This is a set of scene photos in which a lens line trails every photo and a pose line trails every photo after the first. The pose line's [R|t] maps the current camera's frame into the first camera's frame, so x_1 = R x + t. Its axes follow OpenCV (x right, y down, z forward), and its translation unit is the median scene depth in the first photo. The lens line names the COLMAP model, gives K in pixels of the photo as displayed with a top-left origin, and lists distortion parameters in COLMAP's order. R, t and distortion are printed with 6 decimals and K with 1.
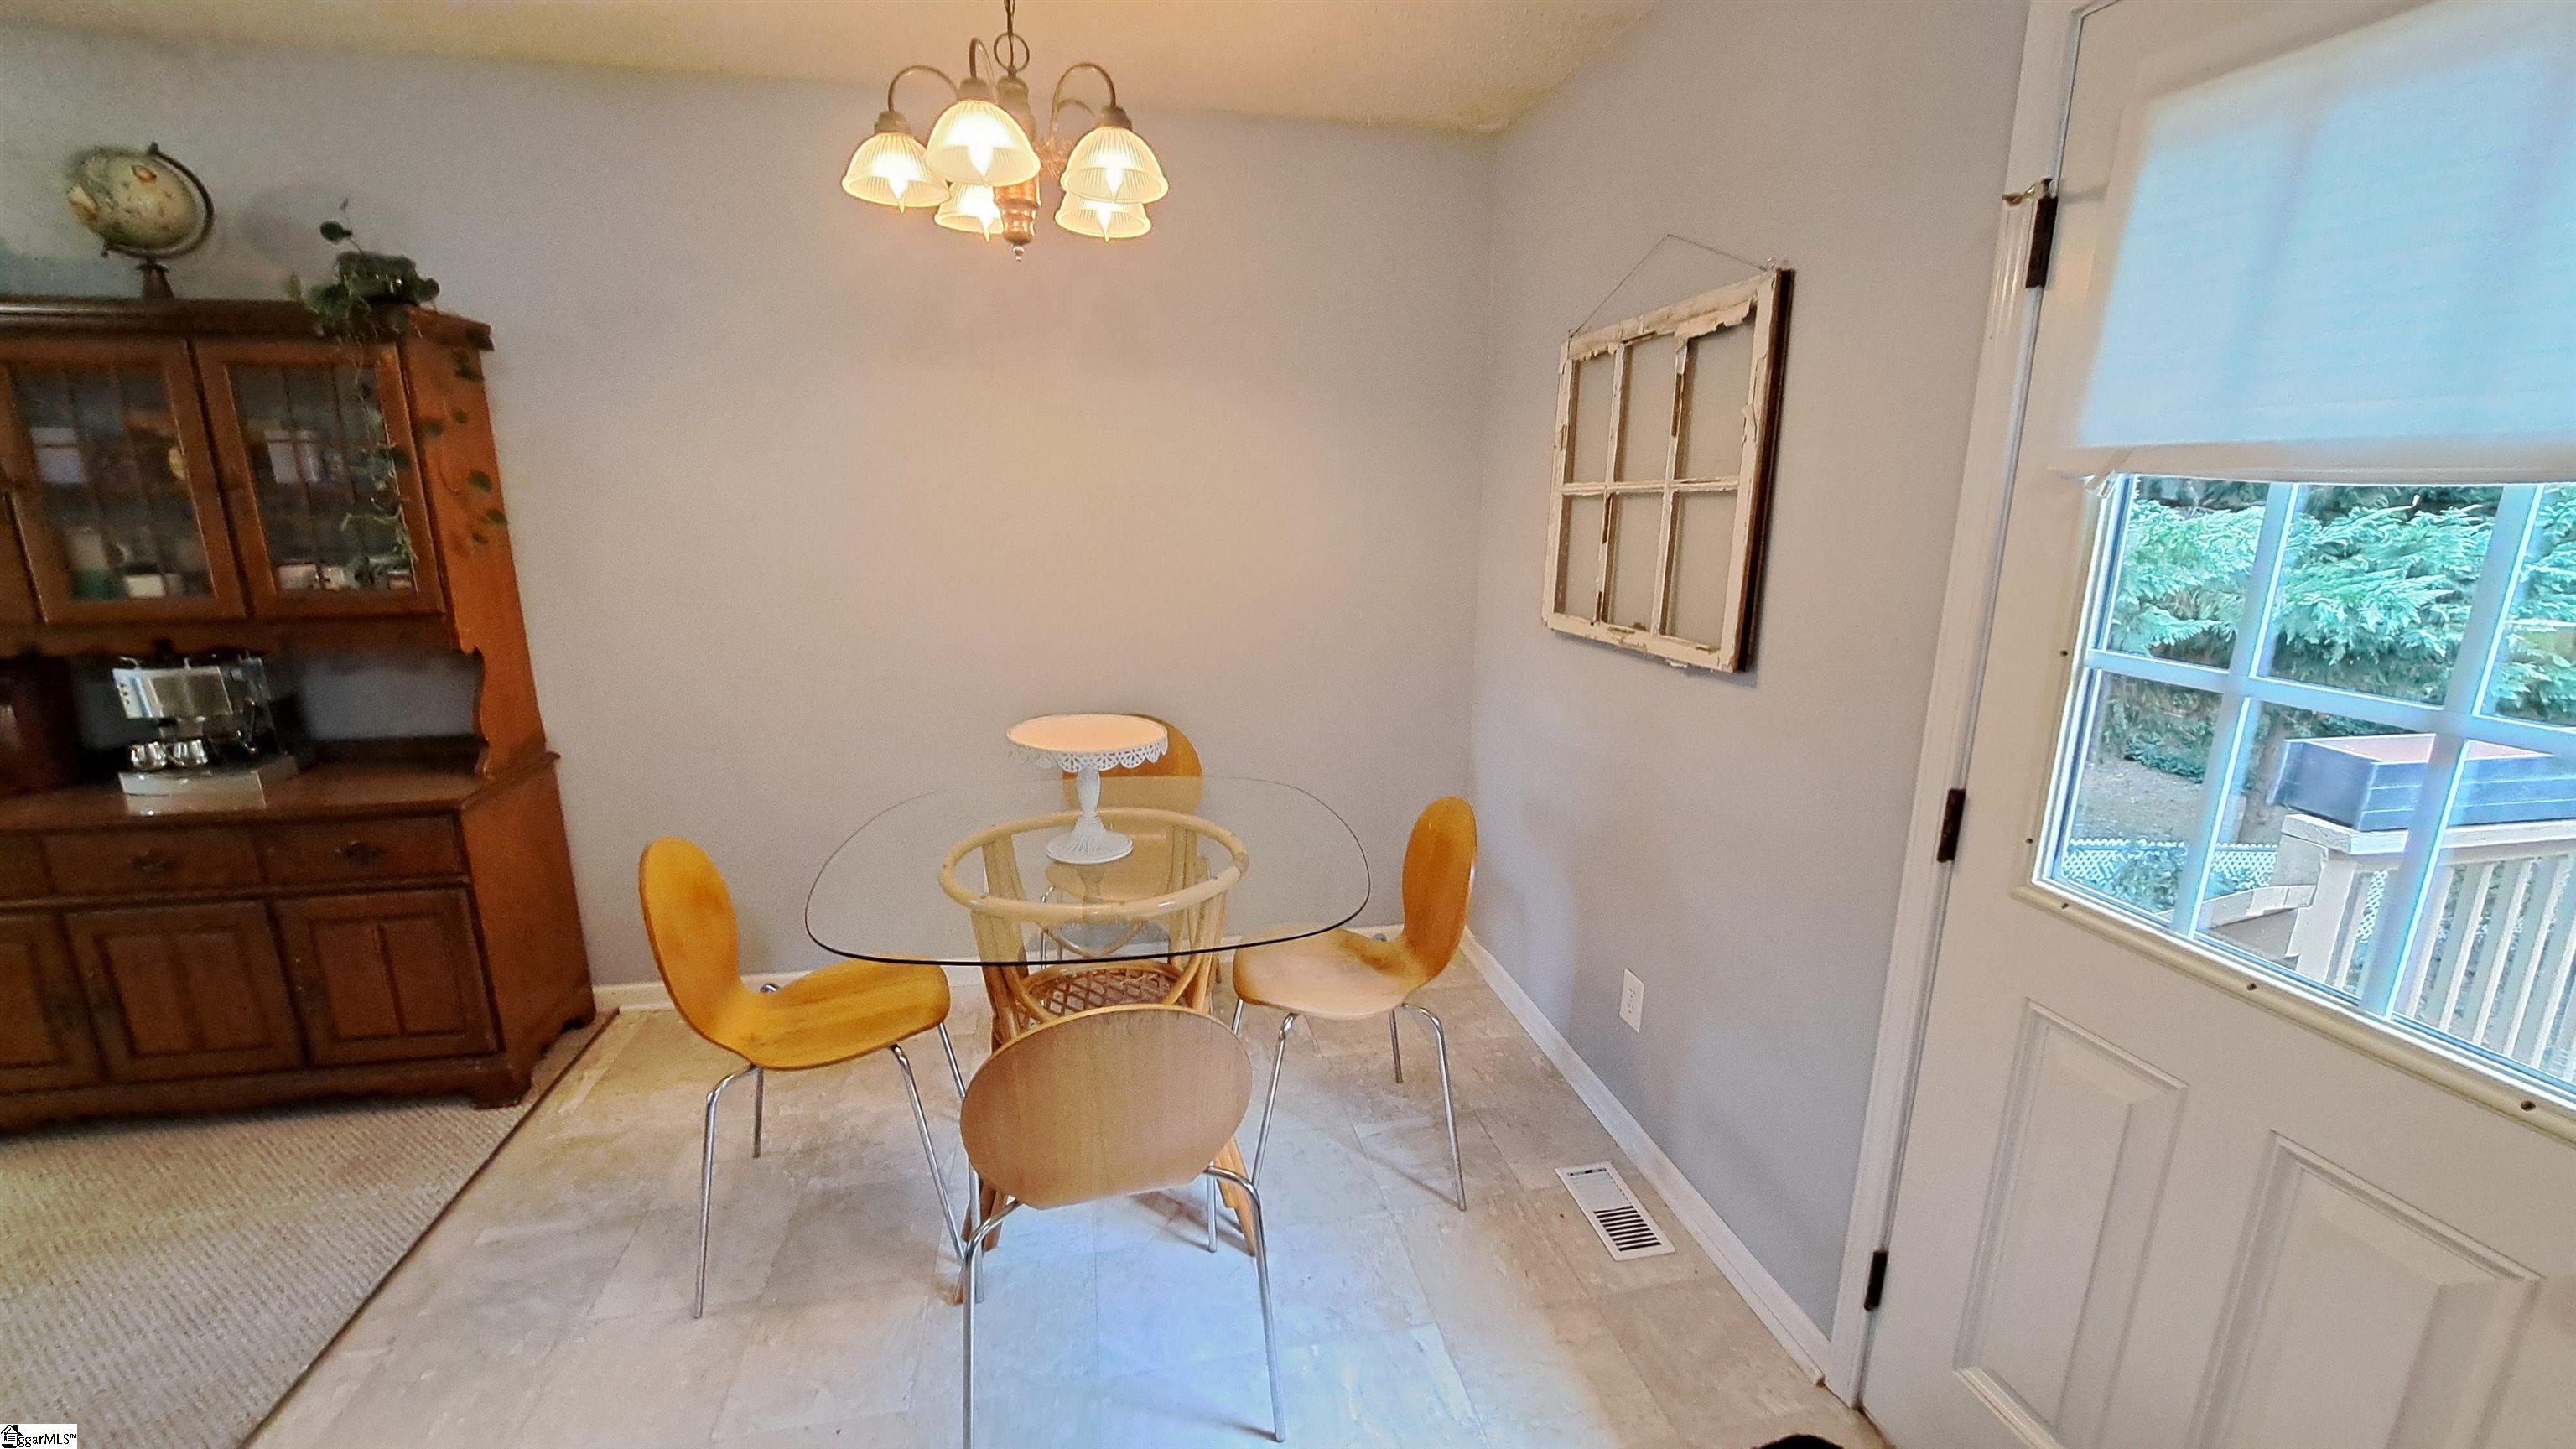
lens RADIAL K [[1029.8, 0, 1291.6], [0, 1029.8, 730.1], [0, 0, 1]] dist [-0.033565, 0.004559]
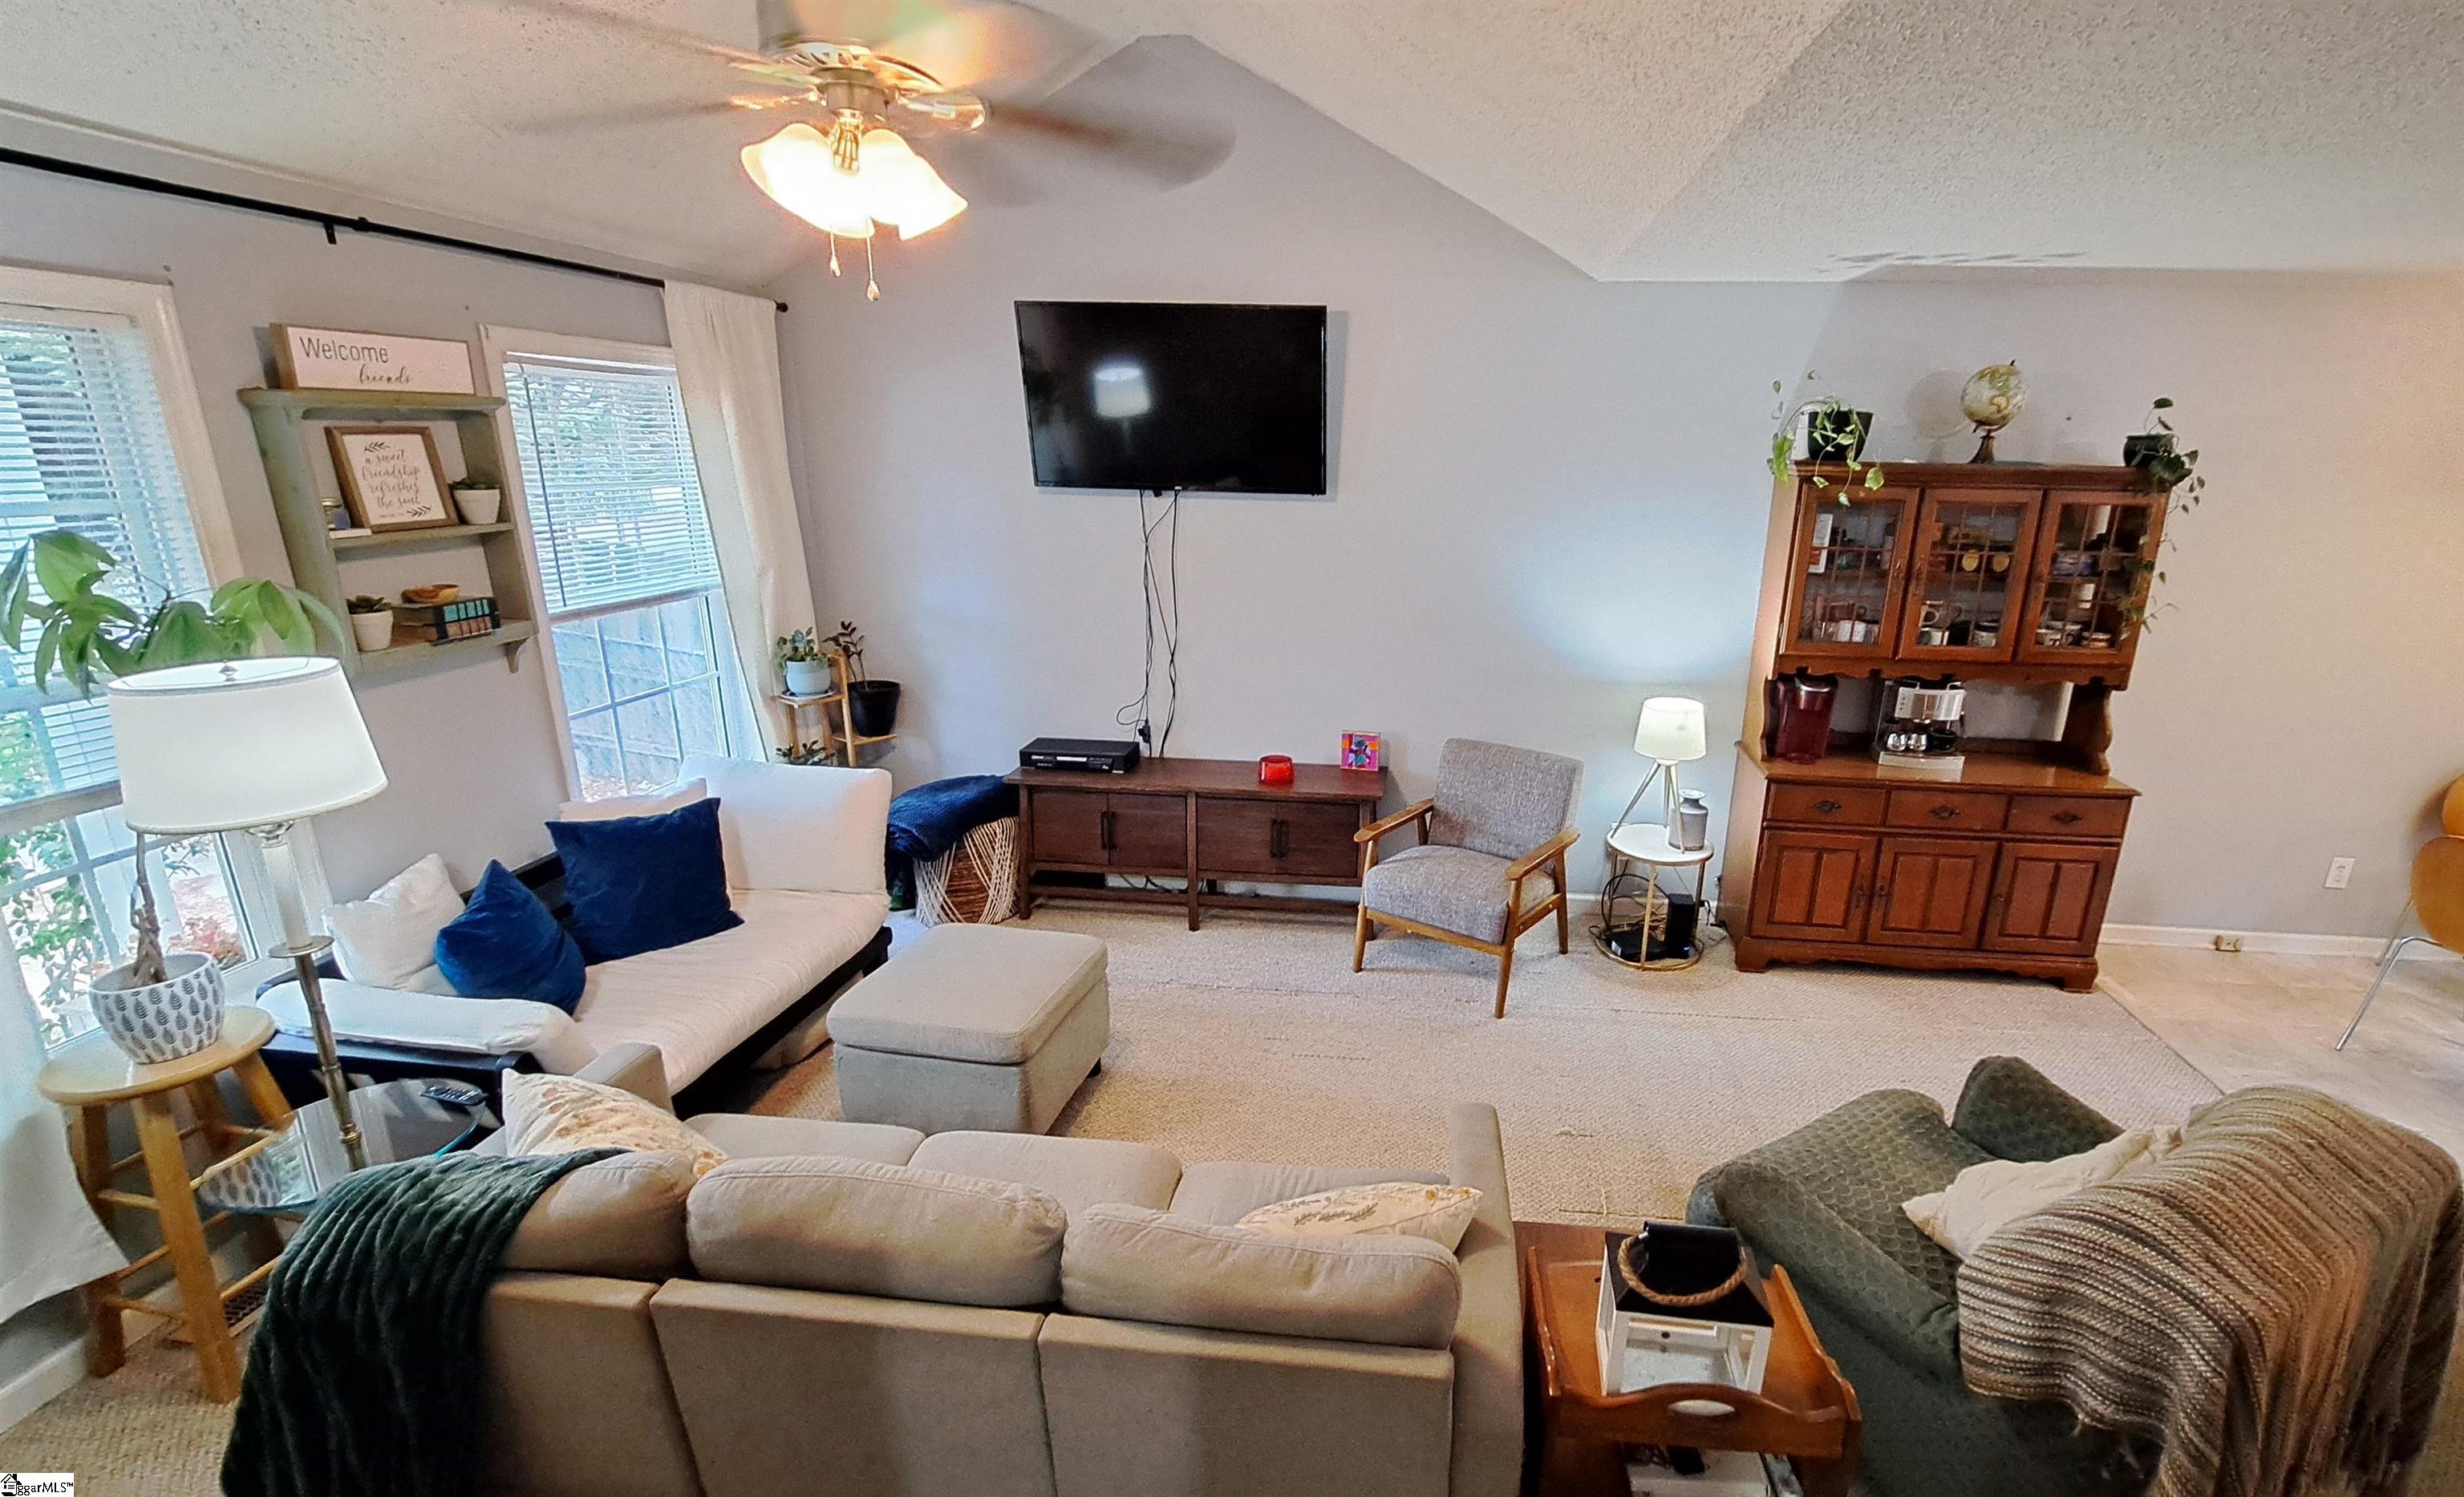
lens RADIAL K [[1146.4, 0, 1320.9], [0, 1146.4, 807.2], [0, 0, 1]] dist [-0.000347, 0.000022]
pose [[0.956938, 0.099430, -0.272732, -1.598468], [-0.078303, 0.993099, 0.087311, 0.042002], [0.279531, -0.062195, 0.958120, -1.063262]]
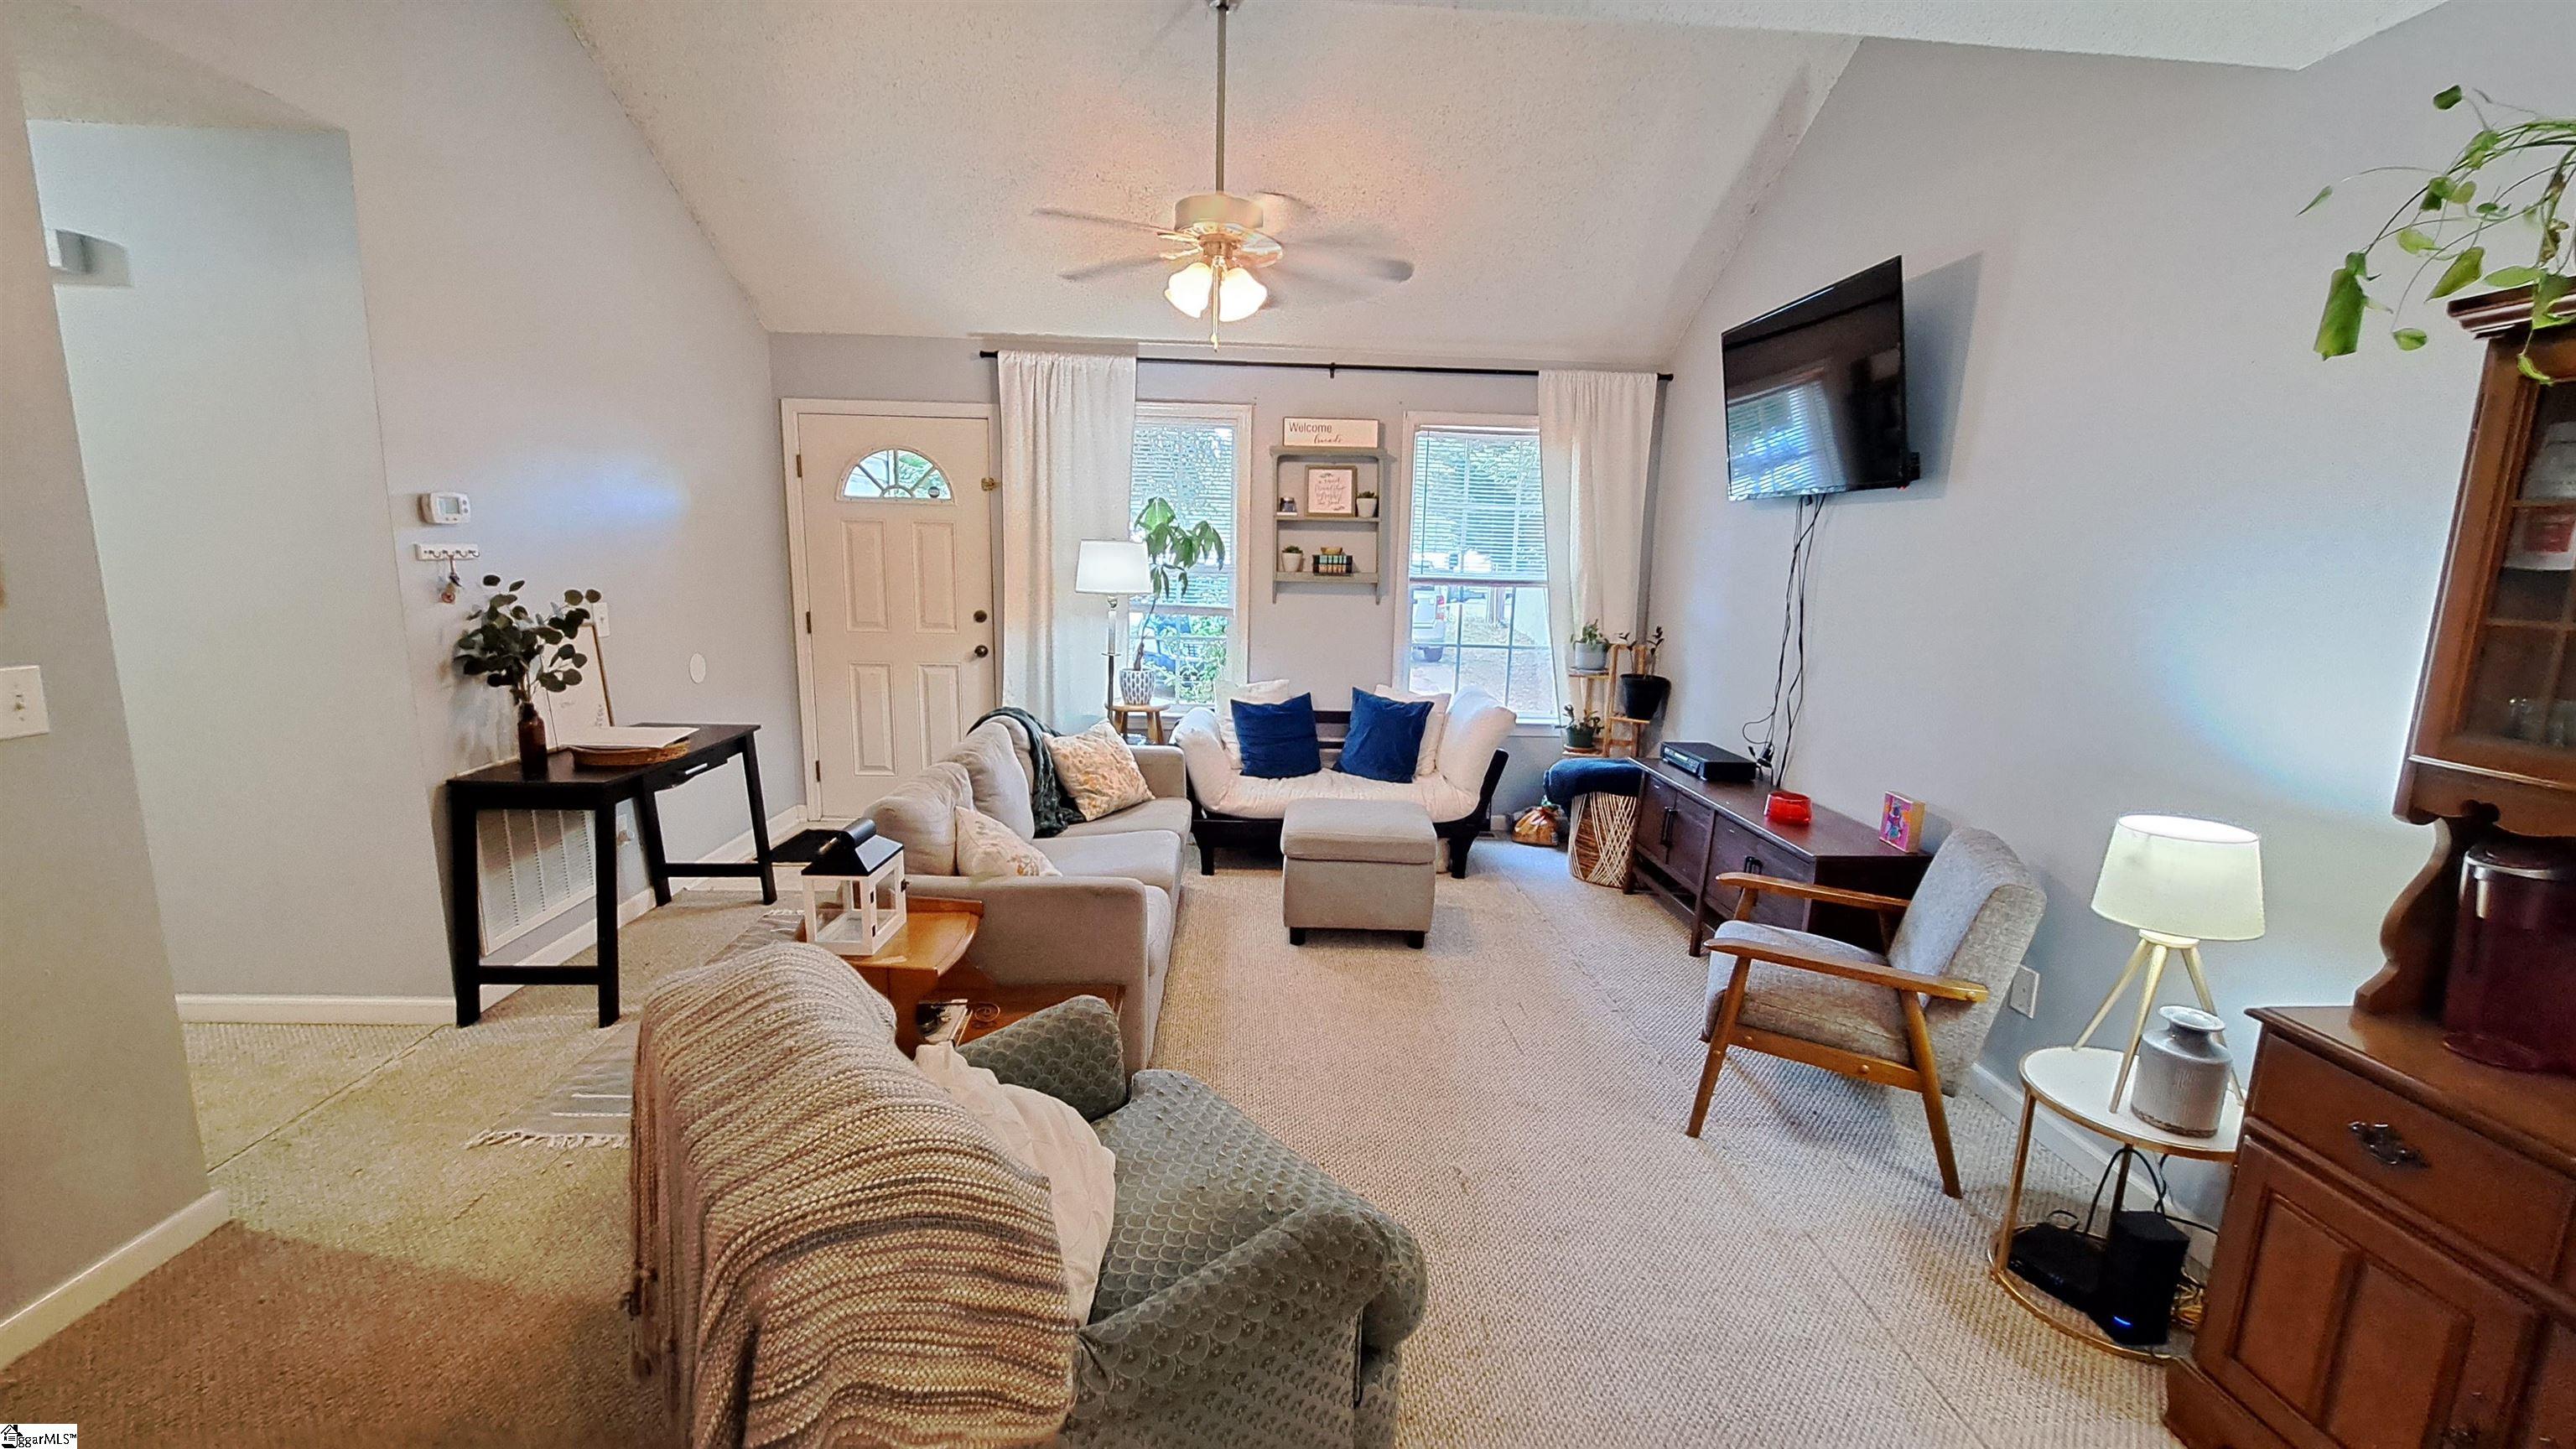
lens RADIAL K [[1059.2, 0, 1293.2], [0, 1059.2, 746.3], [0, 0, 1]] dist [-0.012528, -0.000051]
pose [[-0.154594, 0.169529, -0.973325, -0.594772], [-0.255692, 0.944738, 0.205162, -0.064022], [0.954318, 0.280588, -0.102704, 0.272851]]
